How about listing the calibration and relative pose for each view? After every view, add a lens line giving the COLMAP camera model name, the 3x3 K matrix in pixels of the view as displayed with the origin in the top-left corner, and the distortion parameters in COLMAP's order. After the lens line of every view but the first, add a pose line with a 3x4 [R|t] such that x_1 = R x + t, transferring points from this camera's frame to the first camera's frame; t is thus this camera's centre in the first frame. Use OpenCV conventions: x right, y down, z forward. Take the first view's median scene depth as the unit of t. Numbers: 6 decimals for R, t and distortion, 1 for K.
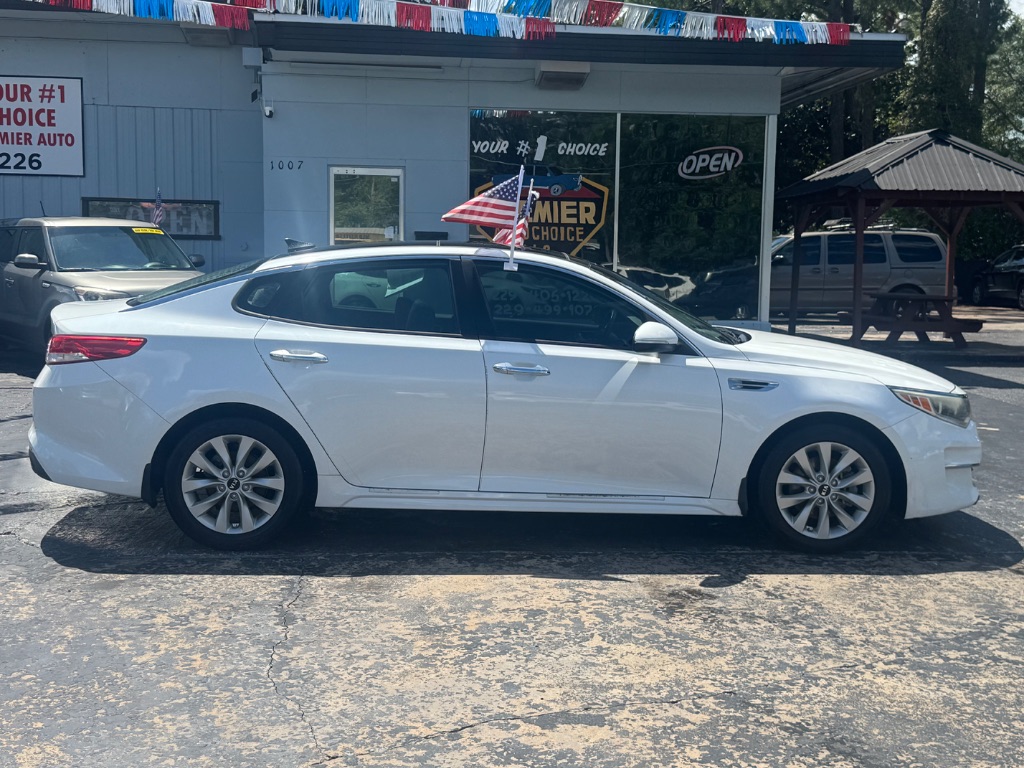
lens RADIAL K [[1375.6, 0, 510.3], [0, 1375.6, 355.1], [0, 0, 1]] dist [0.255414, -0.792406]
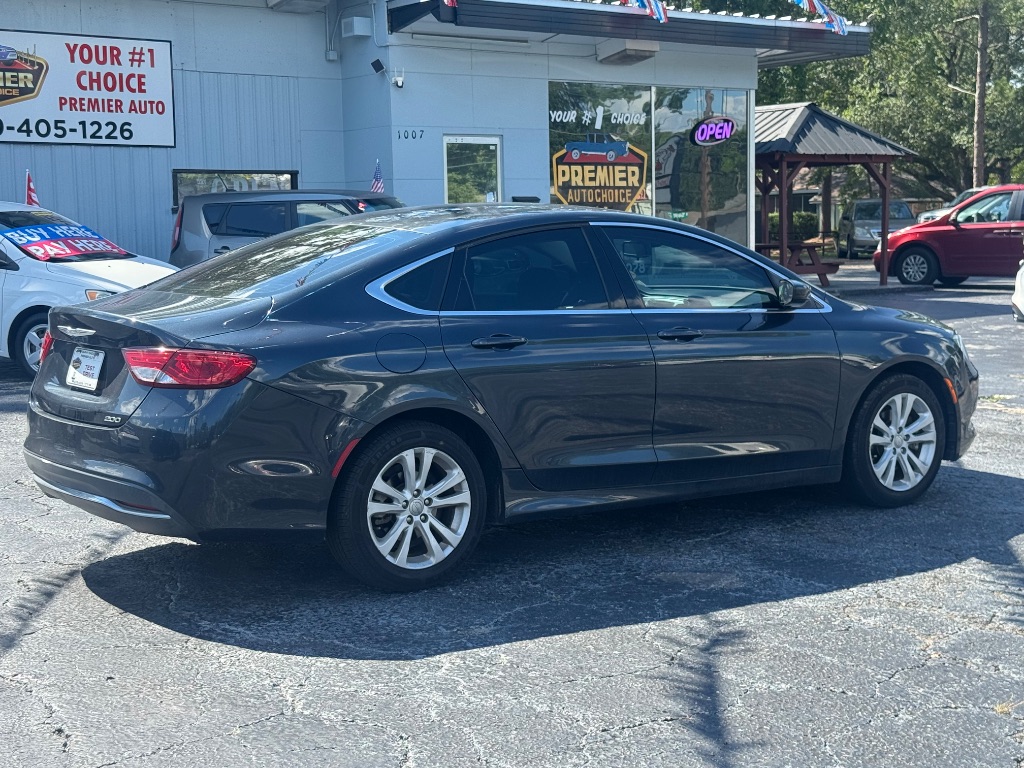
lens RADIAL K [[1703.8, 0, 512.0], [0, 1703.8, 384.0], [0, 0, 1]] dist [0.165428, -0.175563]
pose [[0.836251, -0.080953, 0.542338, -0.779144], [0.070748, 0.996704, 0.039687, 0.001338], [-0.543764, 0.005181, 0.839222, -0.093022]]
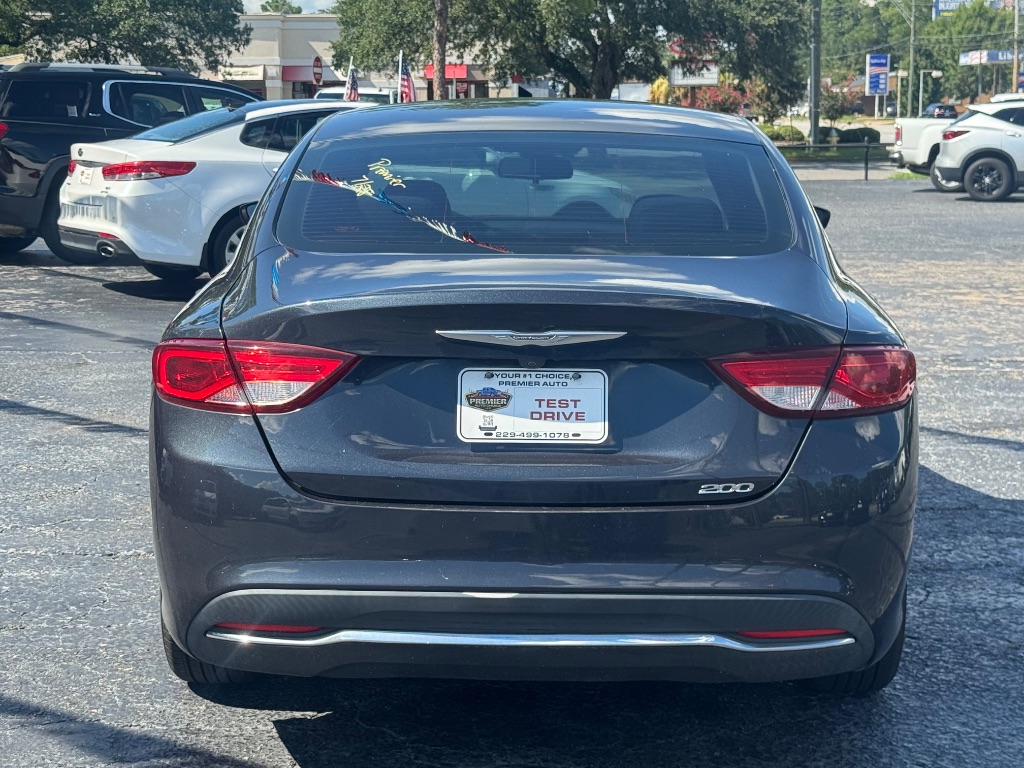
lens RADIAL K [[1911.6, 0, 512.0], [0, 1911.6, 384.0], [0, 0, 1]] dist [0.200414, 0.003181]
pose [[0.046391, -0.157186, 0.986479, -0.879523], [0.085035, 0.984579, 0.152884, -0.033590], [-0.995297, 0.076792, 0.059042, 0.303817]]
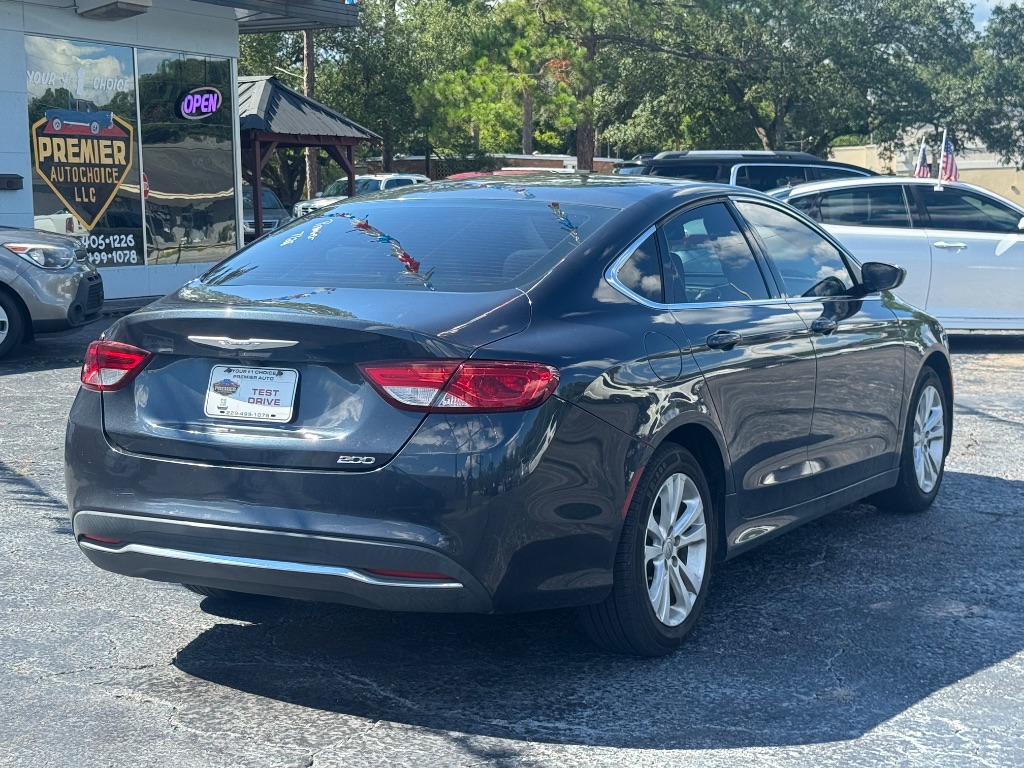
lens RADIAL K [[1845.8, 0, 558.2], [0, 1845.8, 386.0], [0, 0, 1]] dist [0.188929, -0.276439]
pose [[0.507854, -0.108666, 0.854562, -0.892142], [0.087186, 0.993402, 0.074508, -0.014285], [-0.857020, 0.036667, 0.513977, 0.099618]]
